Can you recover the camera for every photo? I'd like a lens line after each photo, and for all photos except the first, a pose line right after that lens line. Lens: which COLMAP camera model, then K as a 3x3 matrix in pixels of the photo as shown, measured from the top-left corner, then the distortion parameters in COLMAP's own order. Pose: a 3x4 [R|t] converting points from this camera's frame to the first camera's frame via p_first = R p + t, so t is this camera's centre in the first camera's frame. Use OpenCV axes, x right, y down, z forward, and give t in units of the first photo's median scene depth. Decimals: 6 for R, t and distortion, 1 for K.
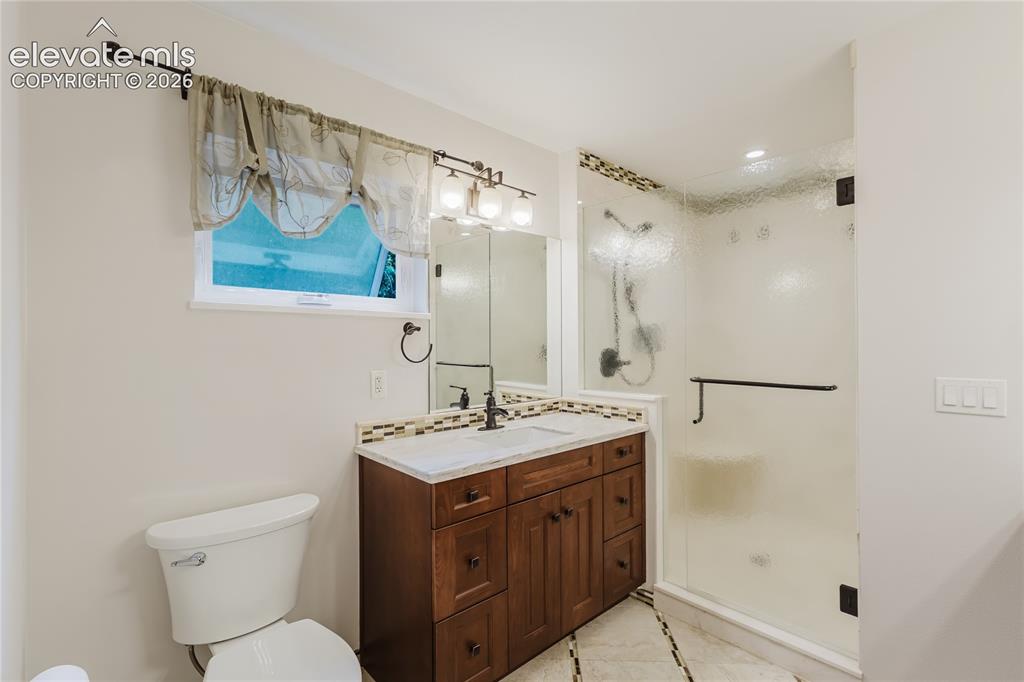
lens RADIAL K [[467.1, 0, 511.6], [0, 467.1, 339.9], [0, 0, 1]] dist [0.001190, -0.000483]
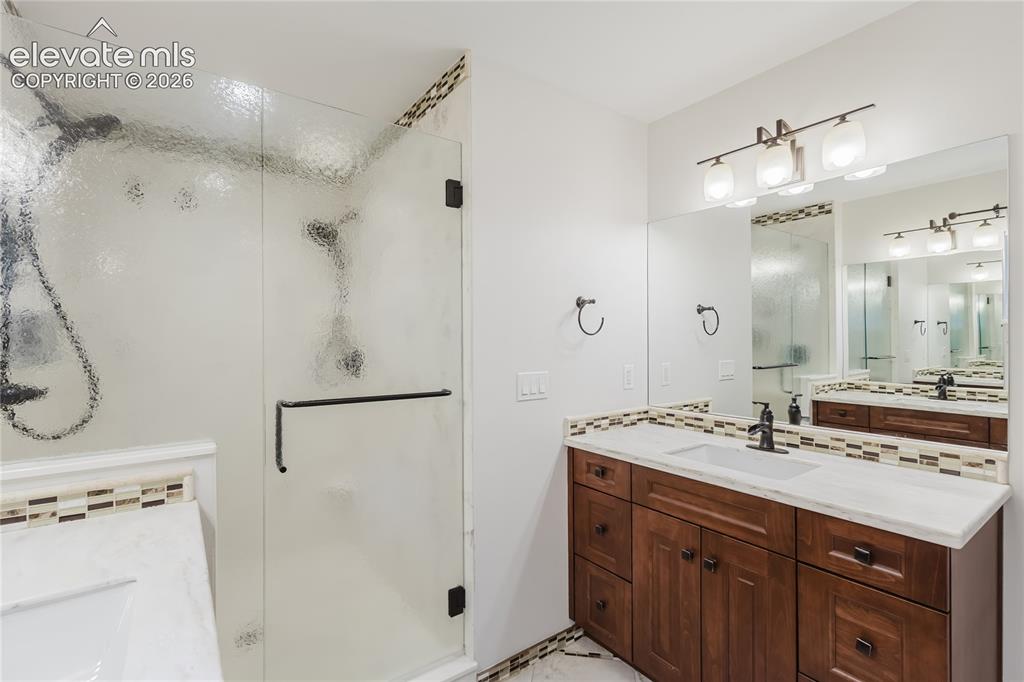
lens RADIAL K [[467.1, 0, 513.1], [0, 467.1, 342.4], [0, 0, 1]] dist [0.001190, -0.000483]
pose [[0.114978, 0.002602, 0.993365, -0.263659], [0.003915, 0.999988, -0.003072, 0.003484], [-0.993360, 0.004242, 0.114966, 0.760122]]
